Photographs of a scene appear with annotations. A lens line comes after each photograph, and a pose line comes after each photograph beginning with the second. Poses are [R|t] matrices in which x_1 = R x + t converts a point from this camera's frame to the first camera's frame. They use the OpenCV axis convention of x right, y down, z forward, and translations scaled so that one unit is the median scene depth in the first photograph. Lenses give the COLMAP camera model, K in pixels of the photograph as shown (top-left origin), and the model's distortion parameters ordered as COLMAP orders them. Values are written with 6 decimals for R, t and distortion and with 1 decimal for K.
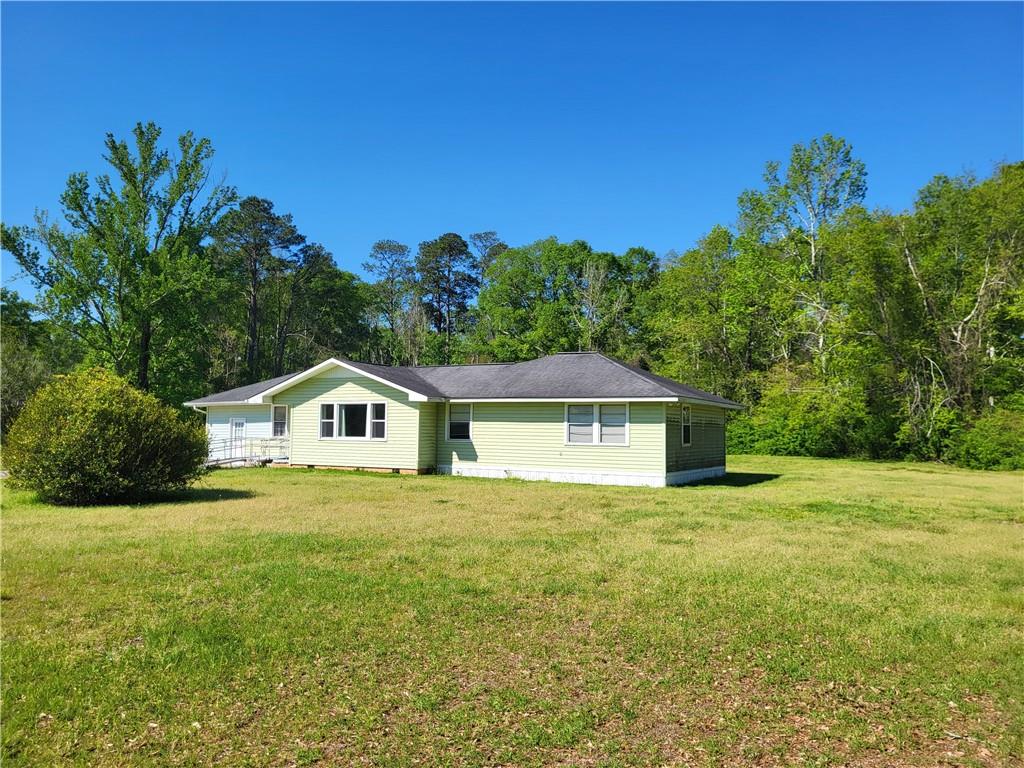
lens RADIAL K [[790.0, 0, 506.3], [0, 790.0, 378.5], [0, 0, 1]] dist [0.042756, -0.030247]
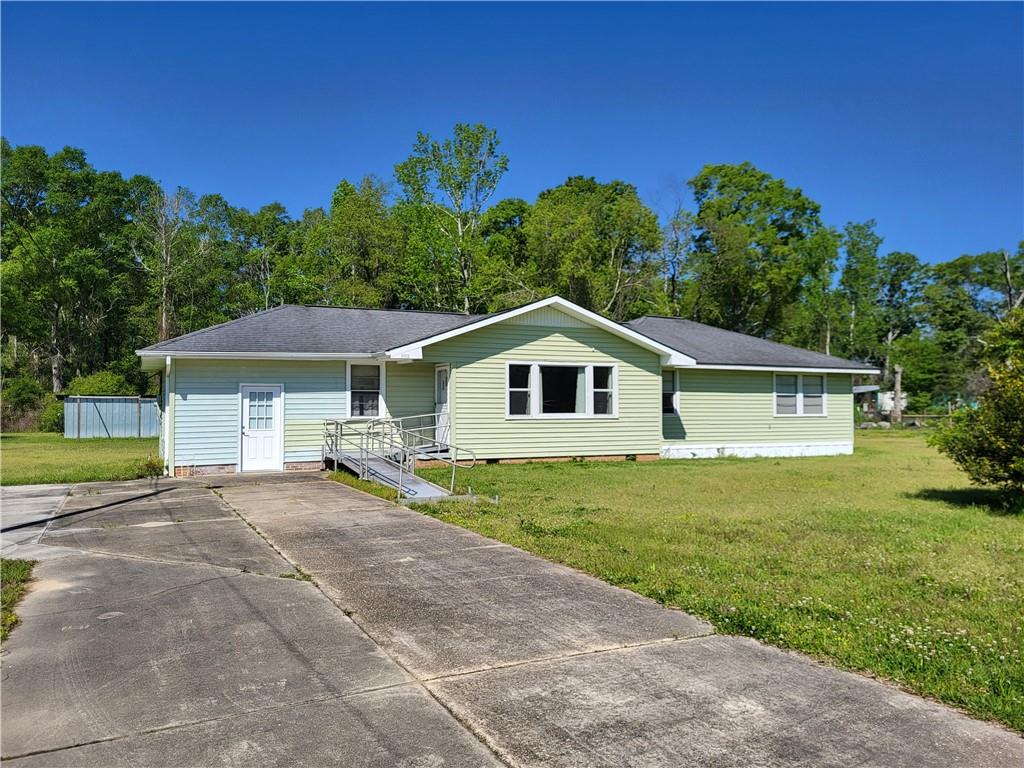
lens RADIAL K [[790.0, 0, 512.0], [0, 790.0, 384.5], [0, 0, 1]] dist [0.042756, -0.030247]
pose [[0.568040, 0.011754, 0.822917, -0.701015], [-0.045542, 0.998815, 0.017170, 0.034891], [-0.821740, -0.047231, 0.567902, 0.579981]]
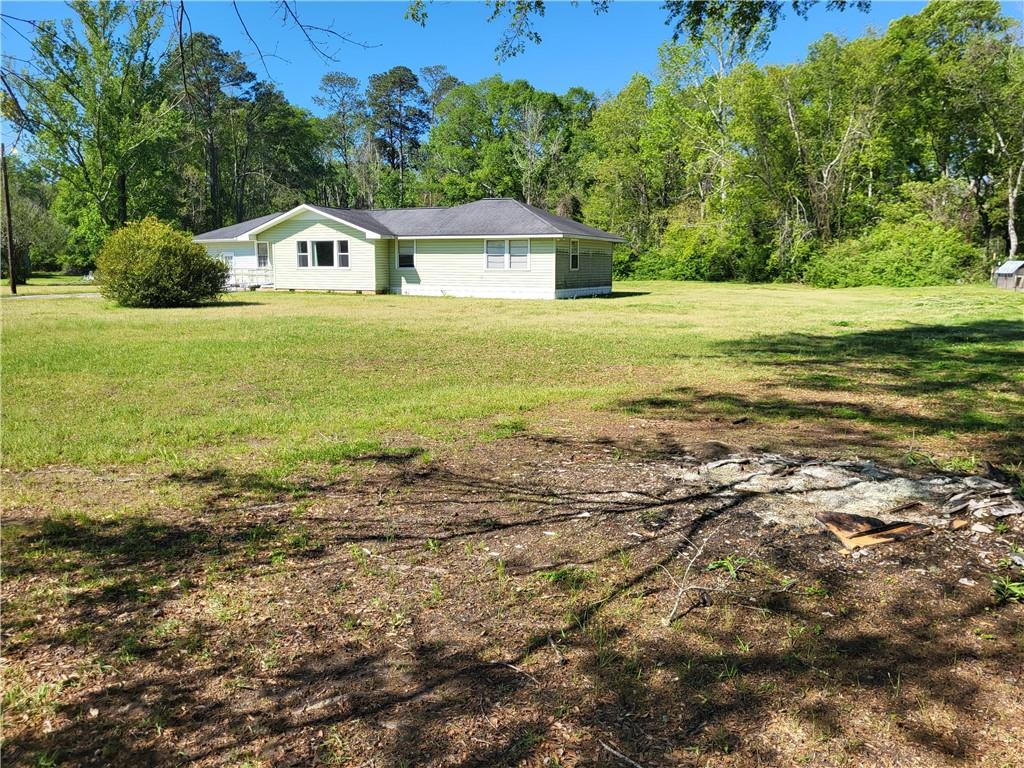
lens RADIAL K [[790.0, 0, 516.2], [0, 790.0, 378.9], [0, 0, 1]] dist [0.042756, -0.030247]
pose [[0.998061, -0.019623, 0.059068, 0.035905], [0.007009, 0.978402, 0.206594, -0.010923], [-0.061846, -0.205780, 0.976642, -0.291016]]
